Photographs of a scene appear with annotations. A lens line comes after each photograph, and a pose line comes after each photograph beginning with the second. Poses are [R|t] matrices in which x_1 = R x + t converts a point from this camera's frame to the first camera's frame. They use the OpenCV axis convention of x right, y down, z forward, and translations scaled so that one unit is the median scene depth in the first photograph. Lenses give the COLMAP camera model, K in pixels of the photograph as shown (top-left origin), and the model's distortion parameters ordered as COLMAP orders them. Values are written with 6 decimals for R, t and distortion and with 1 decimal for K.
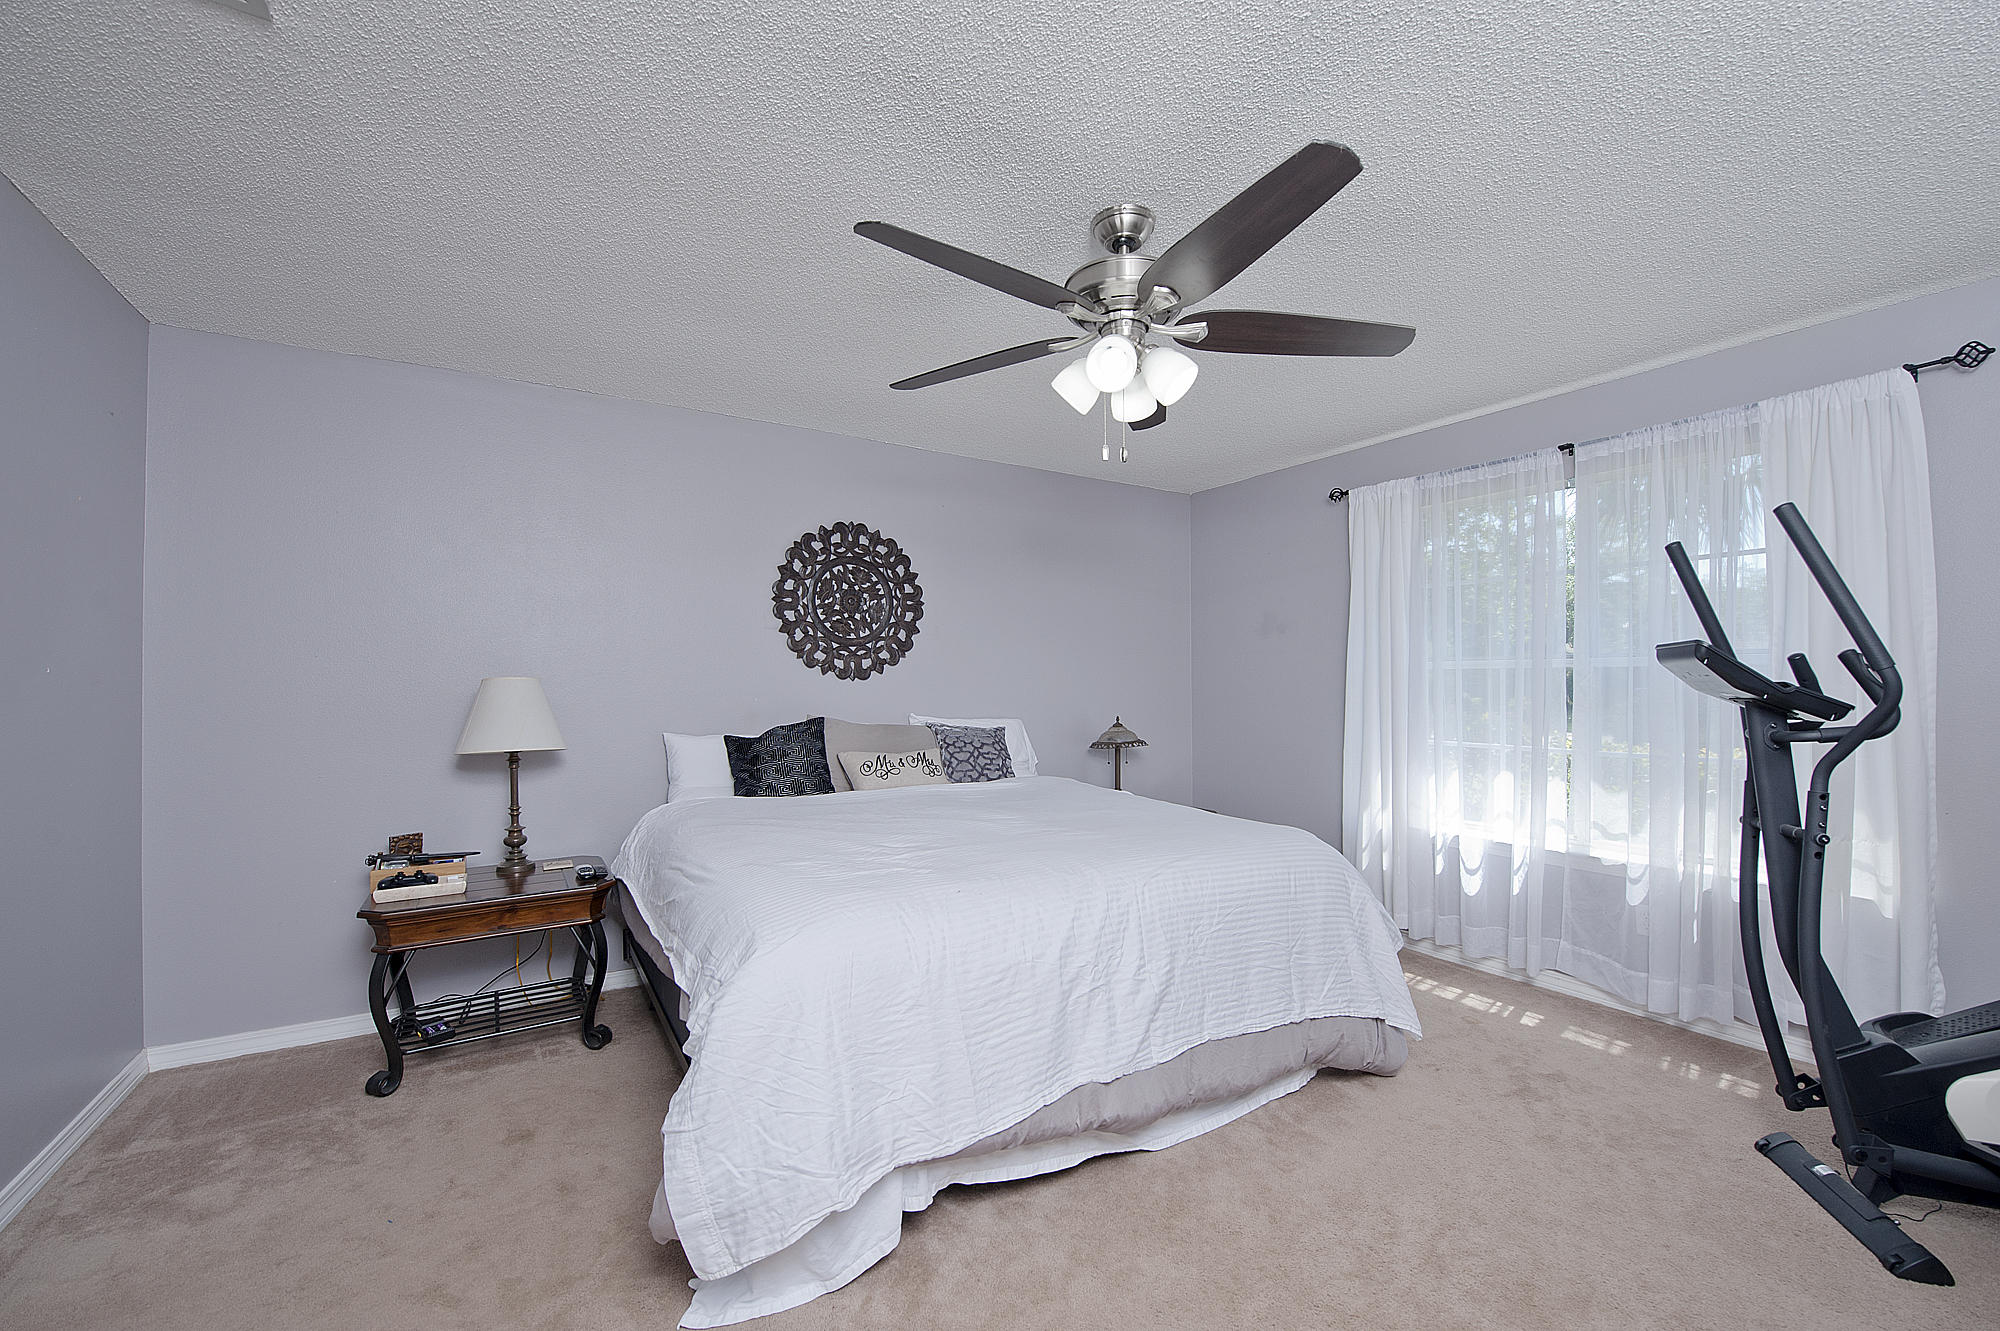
lens RADIAL K [[782.3, 0, 993.7], [0, 782.3, 680.1], [0, 0, 1]] dist [-0.024321, -0.000244]
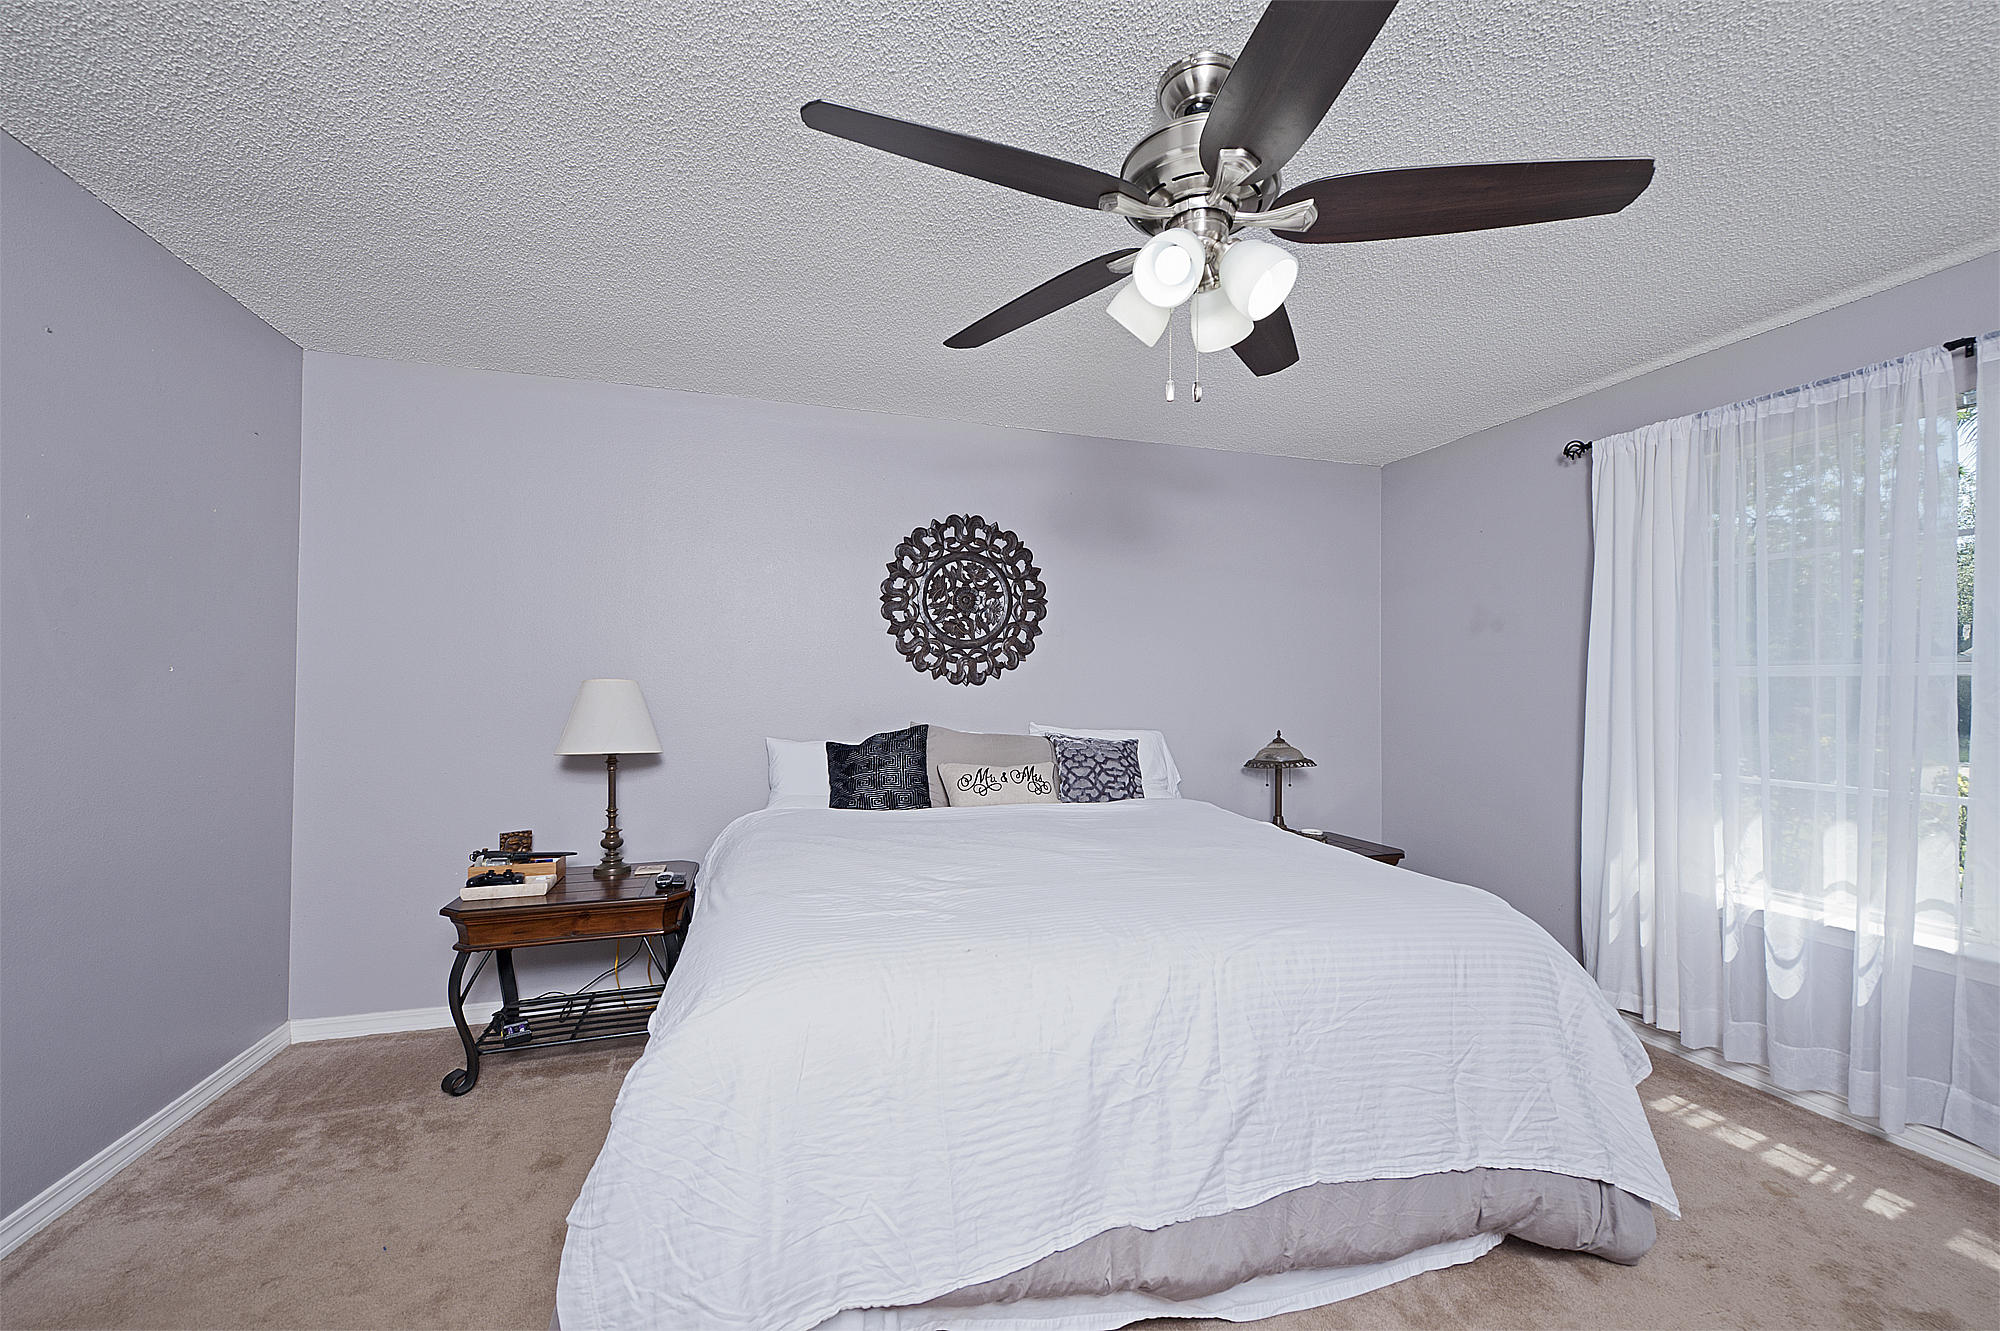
lens RADIAL K [[778.5, 0, 1005.4], [0, 778.5, 681.8], [0, 0, 1]] dist [-0.001019, -0.000847]
pose [[0.967524, 0.007391, -0.252670, 0.124739], [-0.008675, 0.999955, -0.003967, -0.001000], [0.252629, 0.006030, 0.967544, 0.155000]]
